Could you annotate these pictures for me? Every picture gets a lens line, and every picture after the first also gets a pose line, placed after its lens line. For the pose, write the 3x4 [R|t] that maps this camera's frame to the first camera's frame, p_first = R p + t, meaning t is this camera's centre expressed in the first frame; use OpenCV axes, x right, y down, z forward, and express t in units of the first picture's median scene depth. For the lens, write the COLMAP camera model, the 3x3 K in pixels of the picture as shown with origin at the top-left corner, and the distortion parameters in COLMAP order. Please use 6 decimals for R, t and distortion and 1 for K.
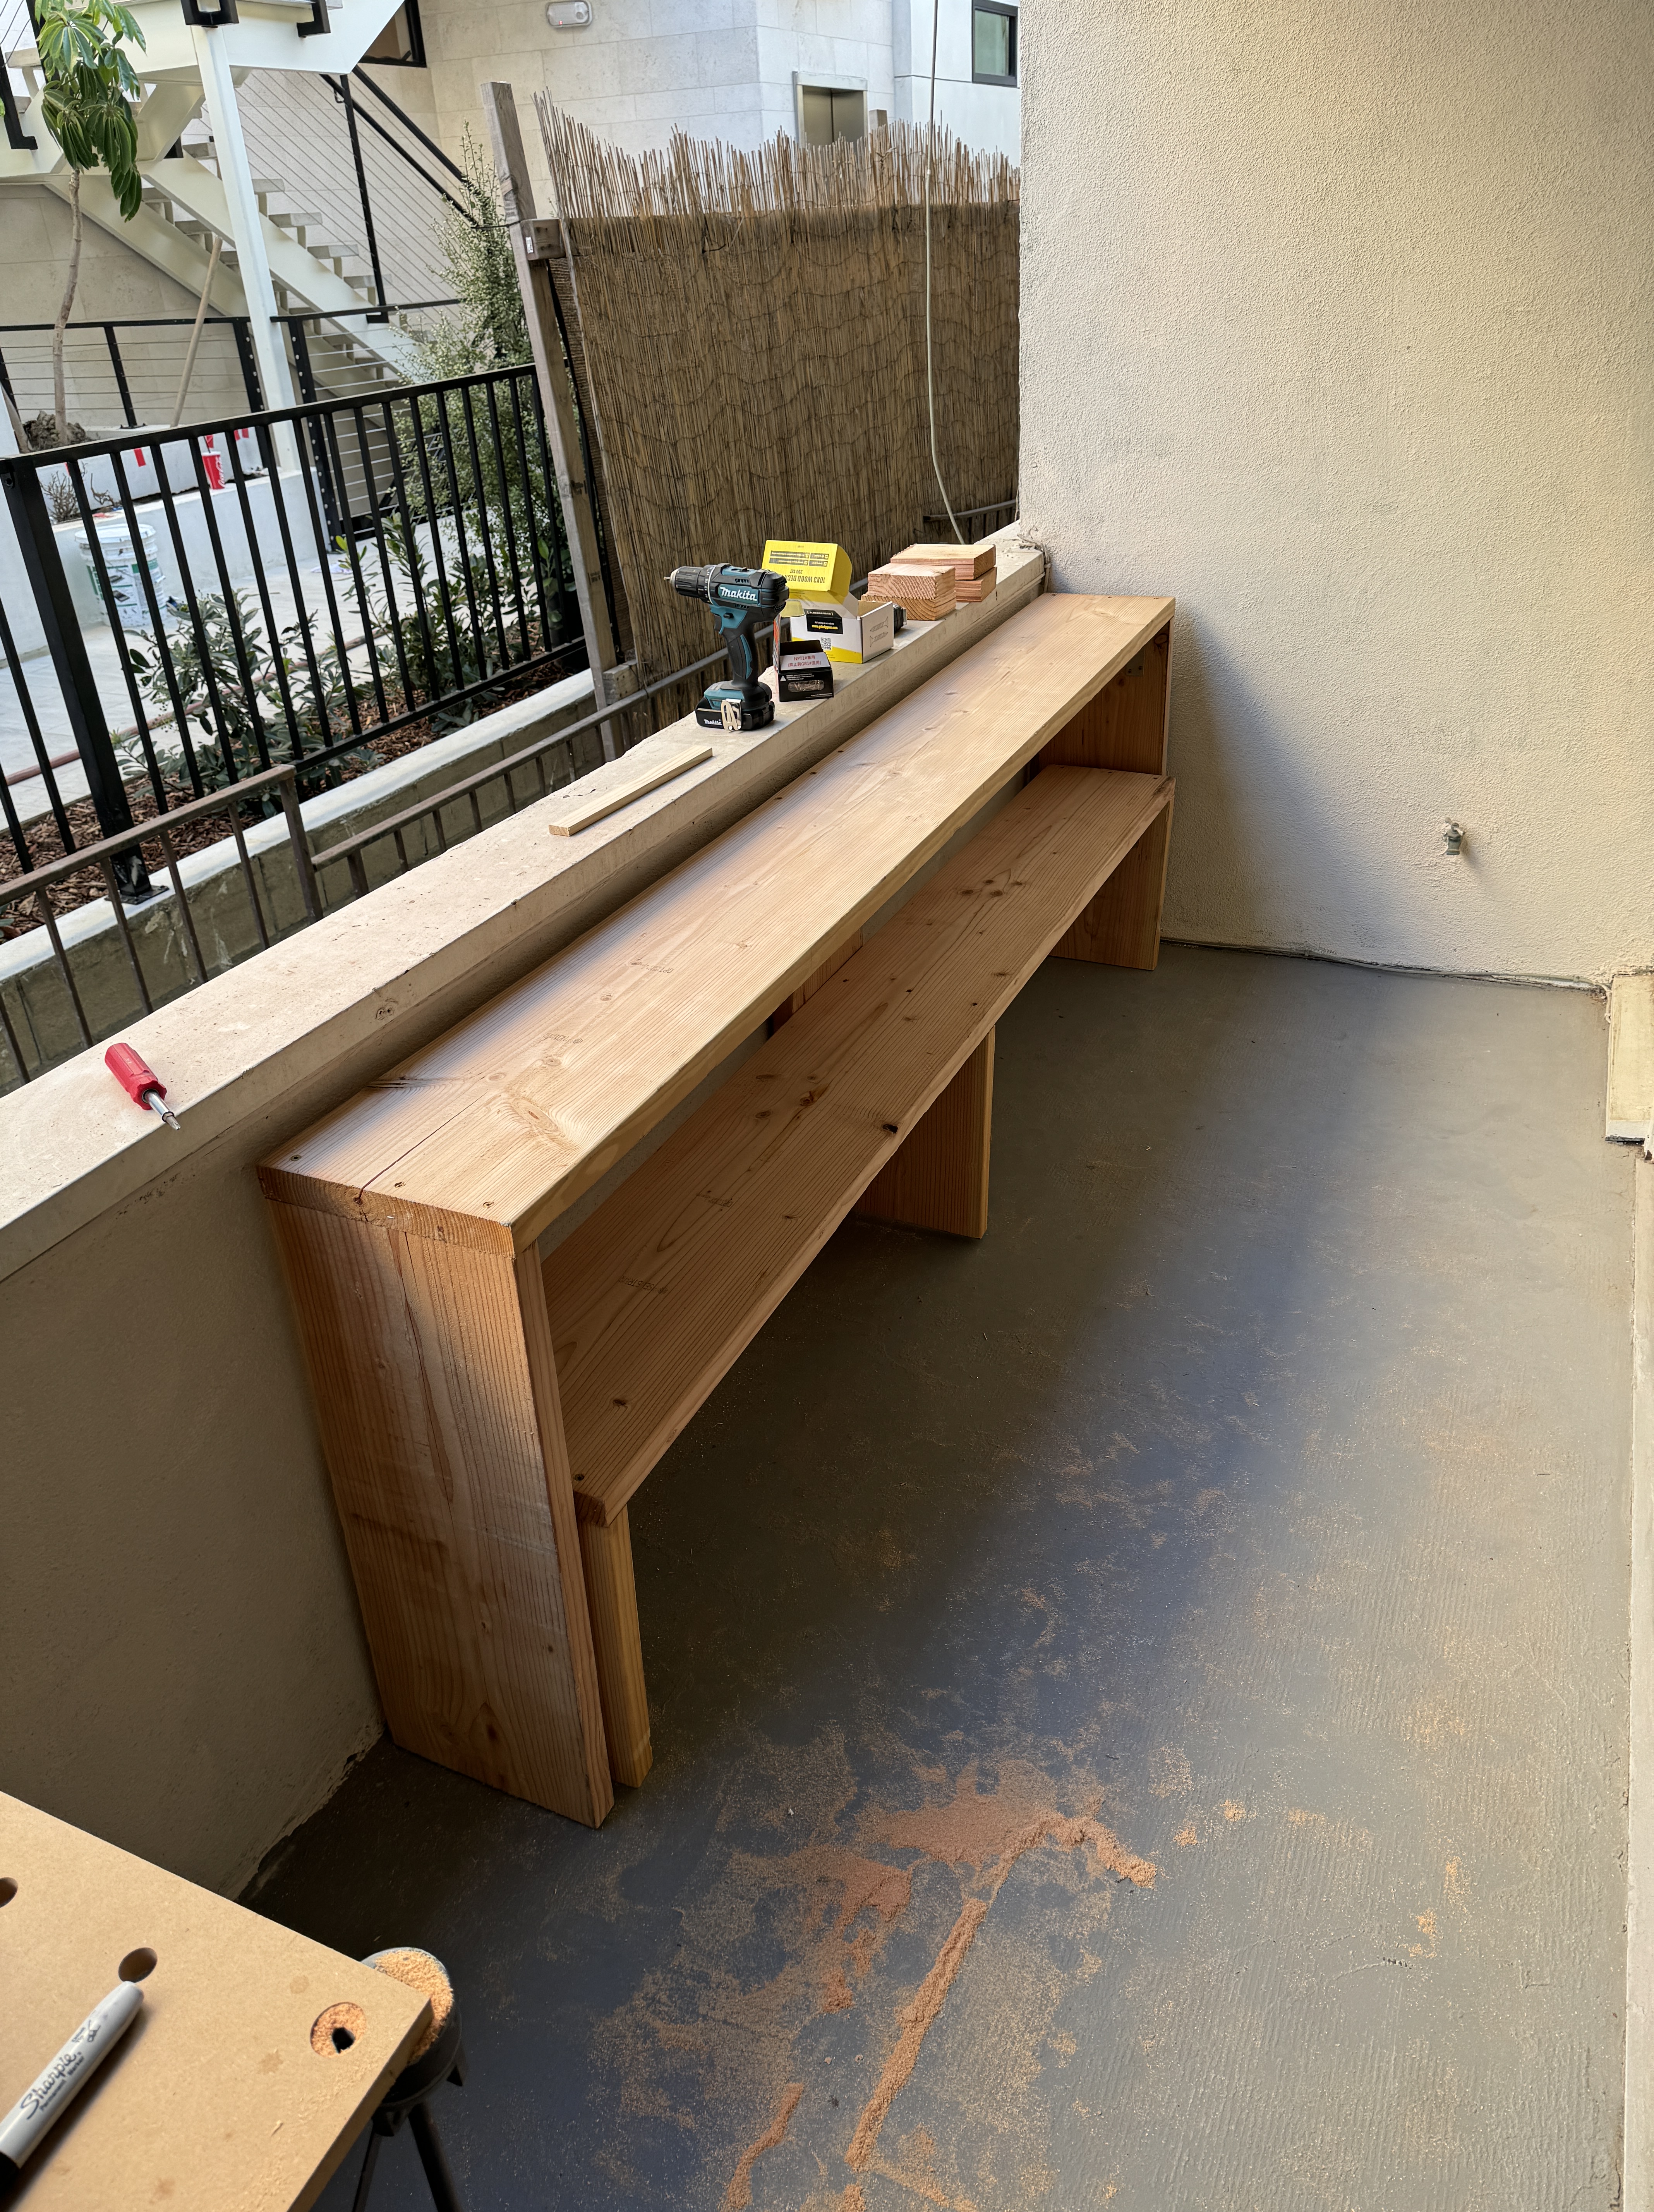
lens RADIAL K [[1564.8, 0, 823.1], [0, 1564.8, 1112.6], [0, 0, 1]] dist [0.027243, -0.031154]
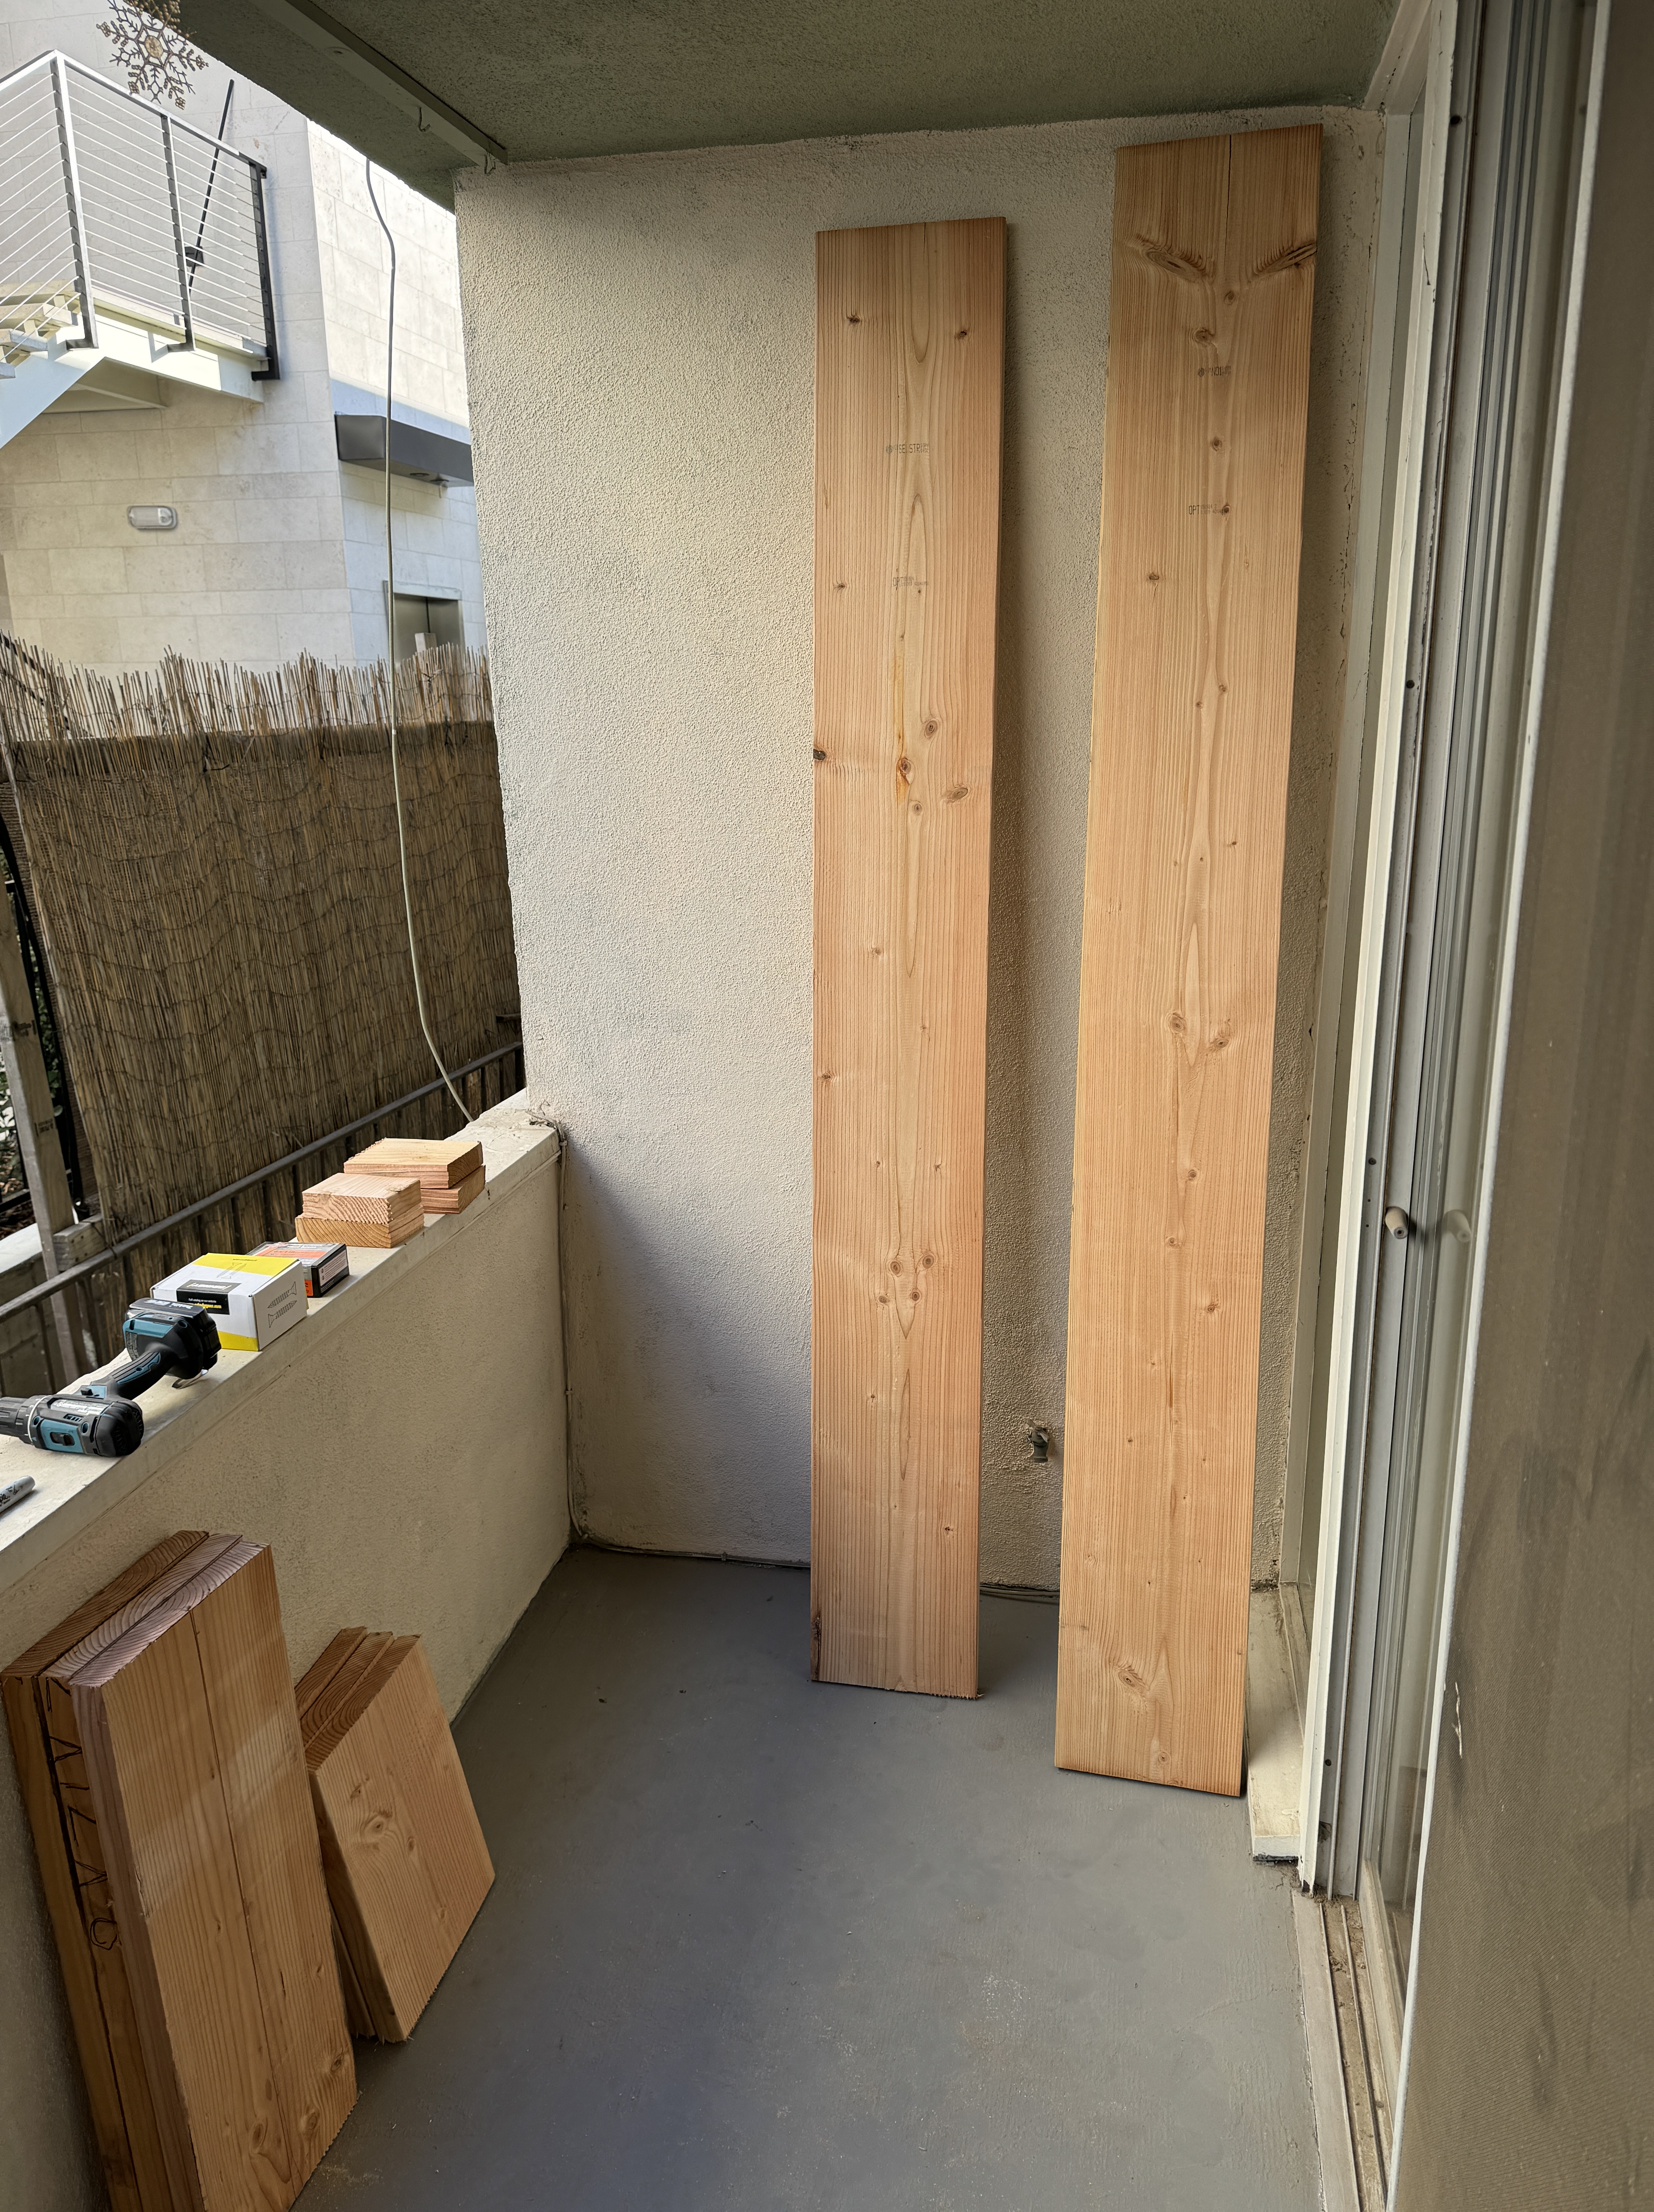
lens RADIAL K [[1564.8, 0, 853.7], [0, 1564.8, 1119.6], [0, 0, 1]] dist [0.027243, -0.031154]
pose [[0.971891, -0.020807, 0.234511, 0.096671], [0.079191, 0.966938, -0.242403, -0.141008], [-0.221713, 0.254160, 0.941406, 0.156752]]
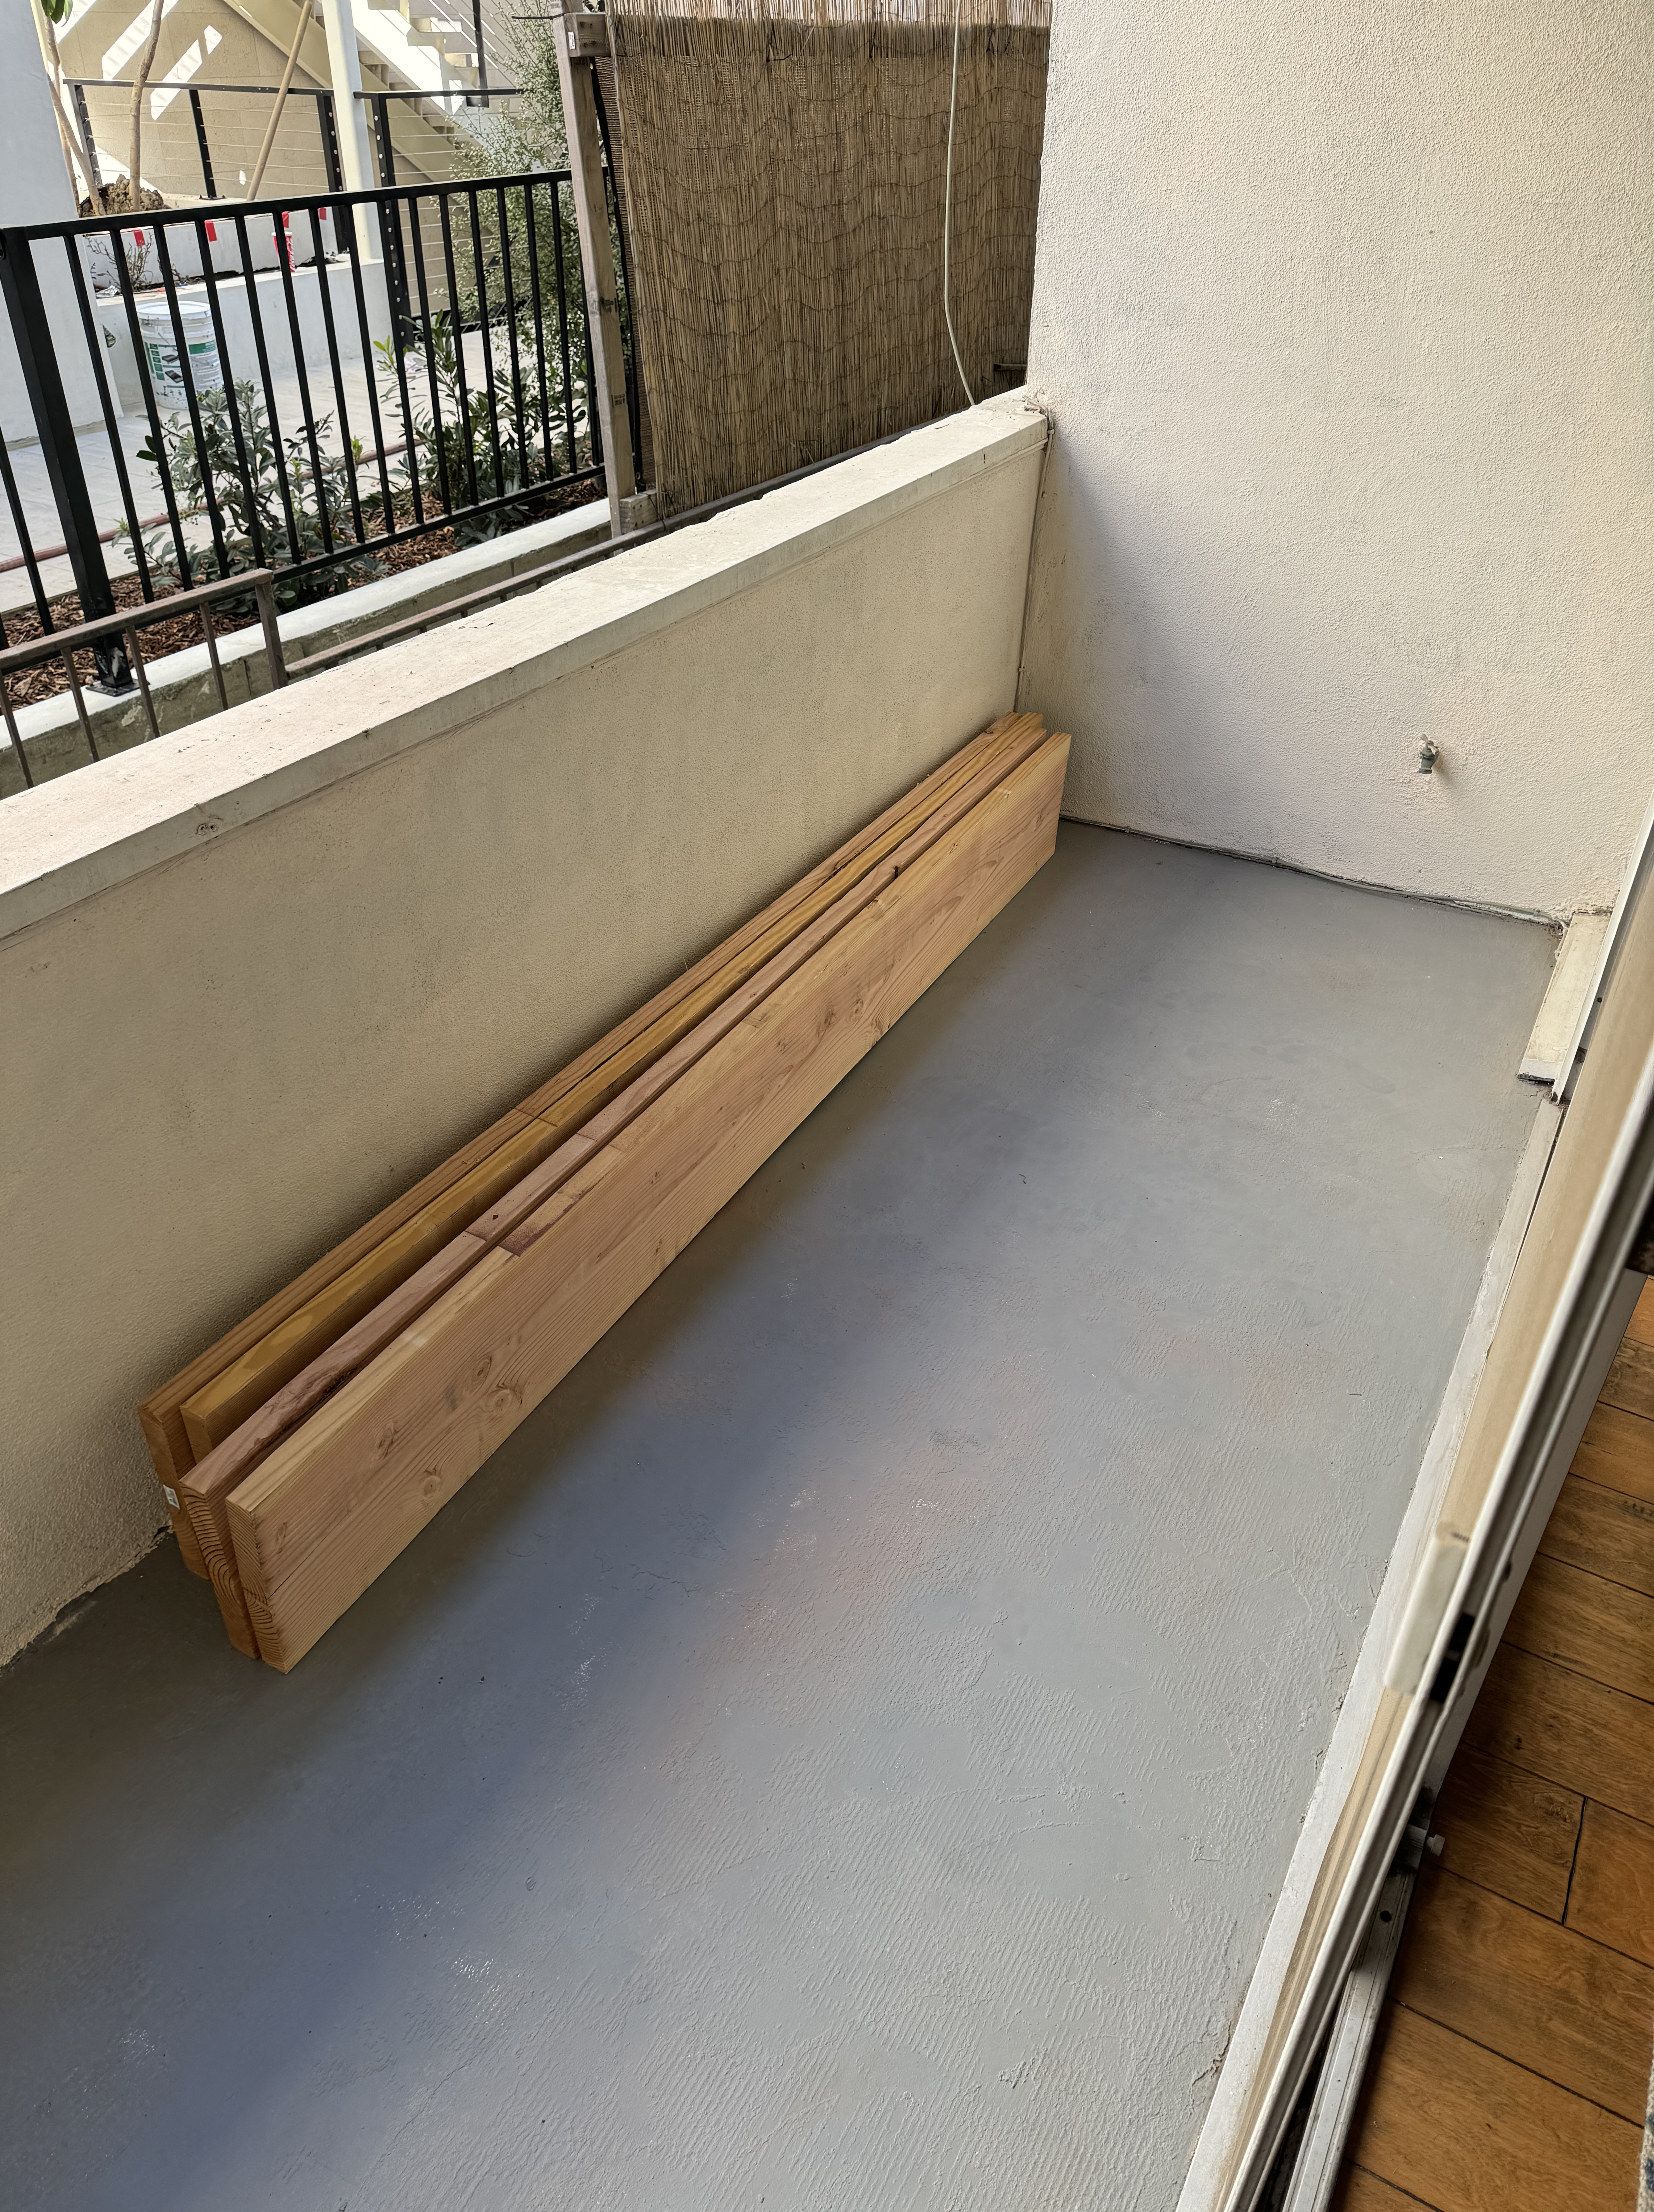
lens RADIAL K [[1564.8, 0, 832.3], [0, 1564.8, 1107.0], [0, 0, 1]] dist [0.027243, -0.031154]
pose [[0.994049, 0.103896, -0.032745, 0.082915], [-0.100619, 0.990895, 0.089458, -0.007711], [0.041741, -0.085630, 0.995452, -0.009714]]
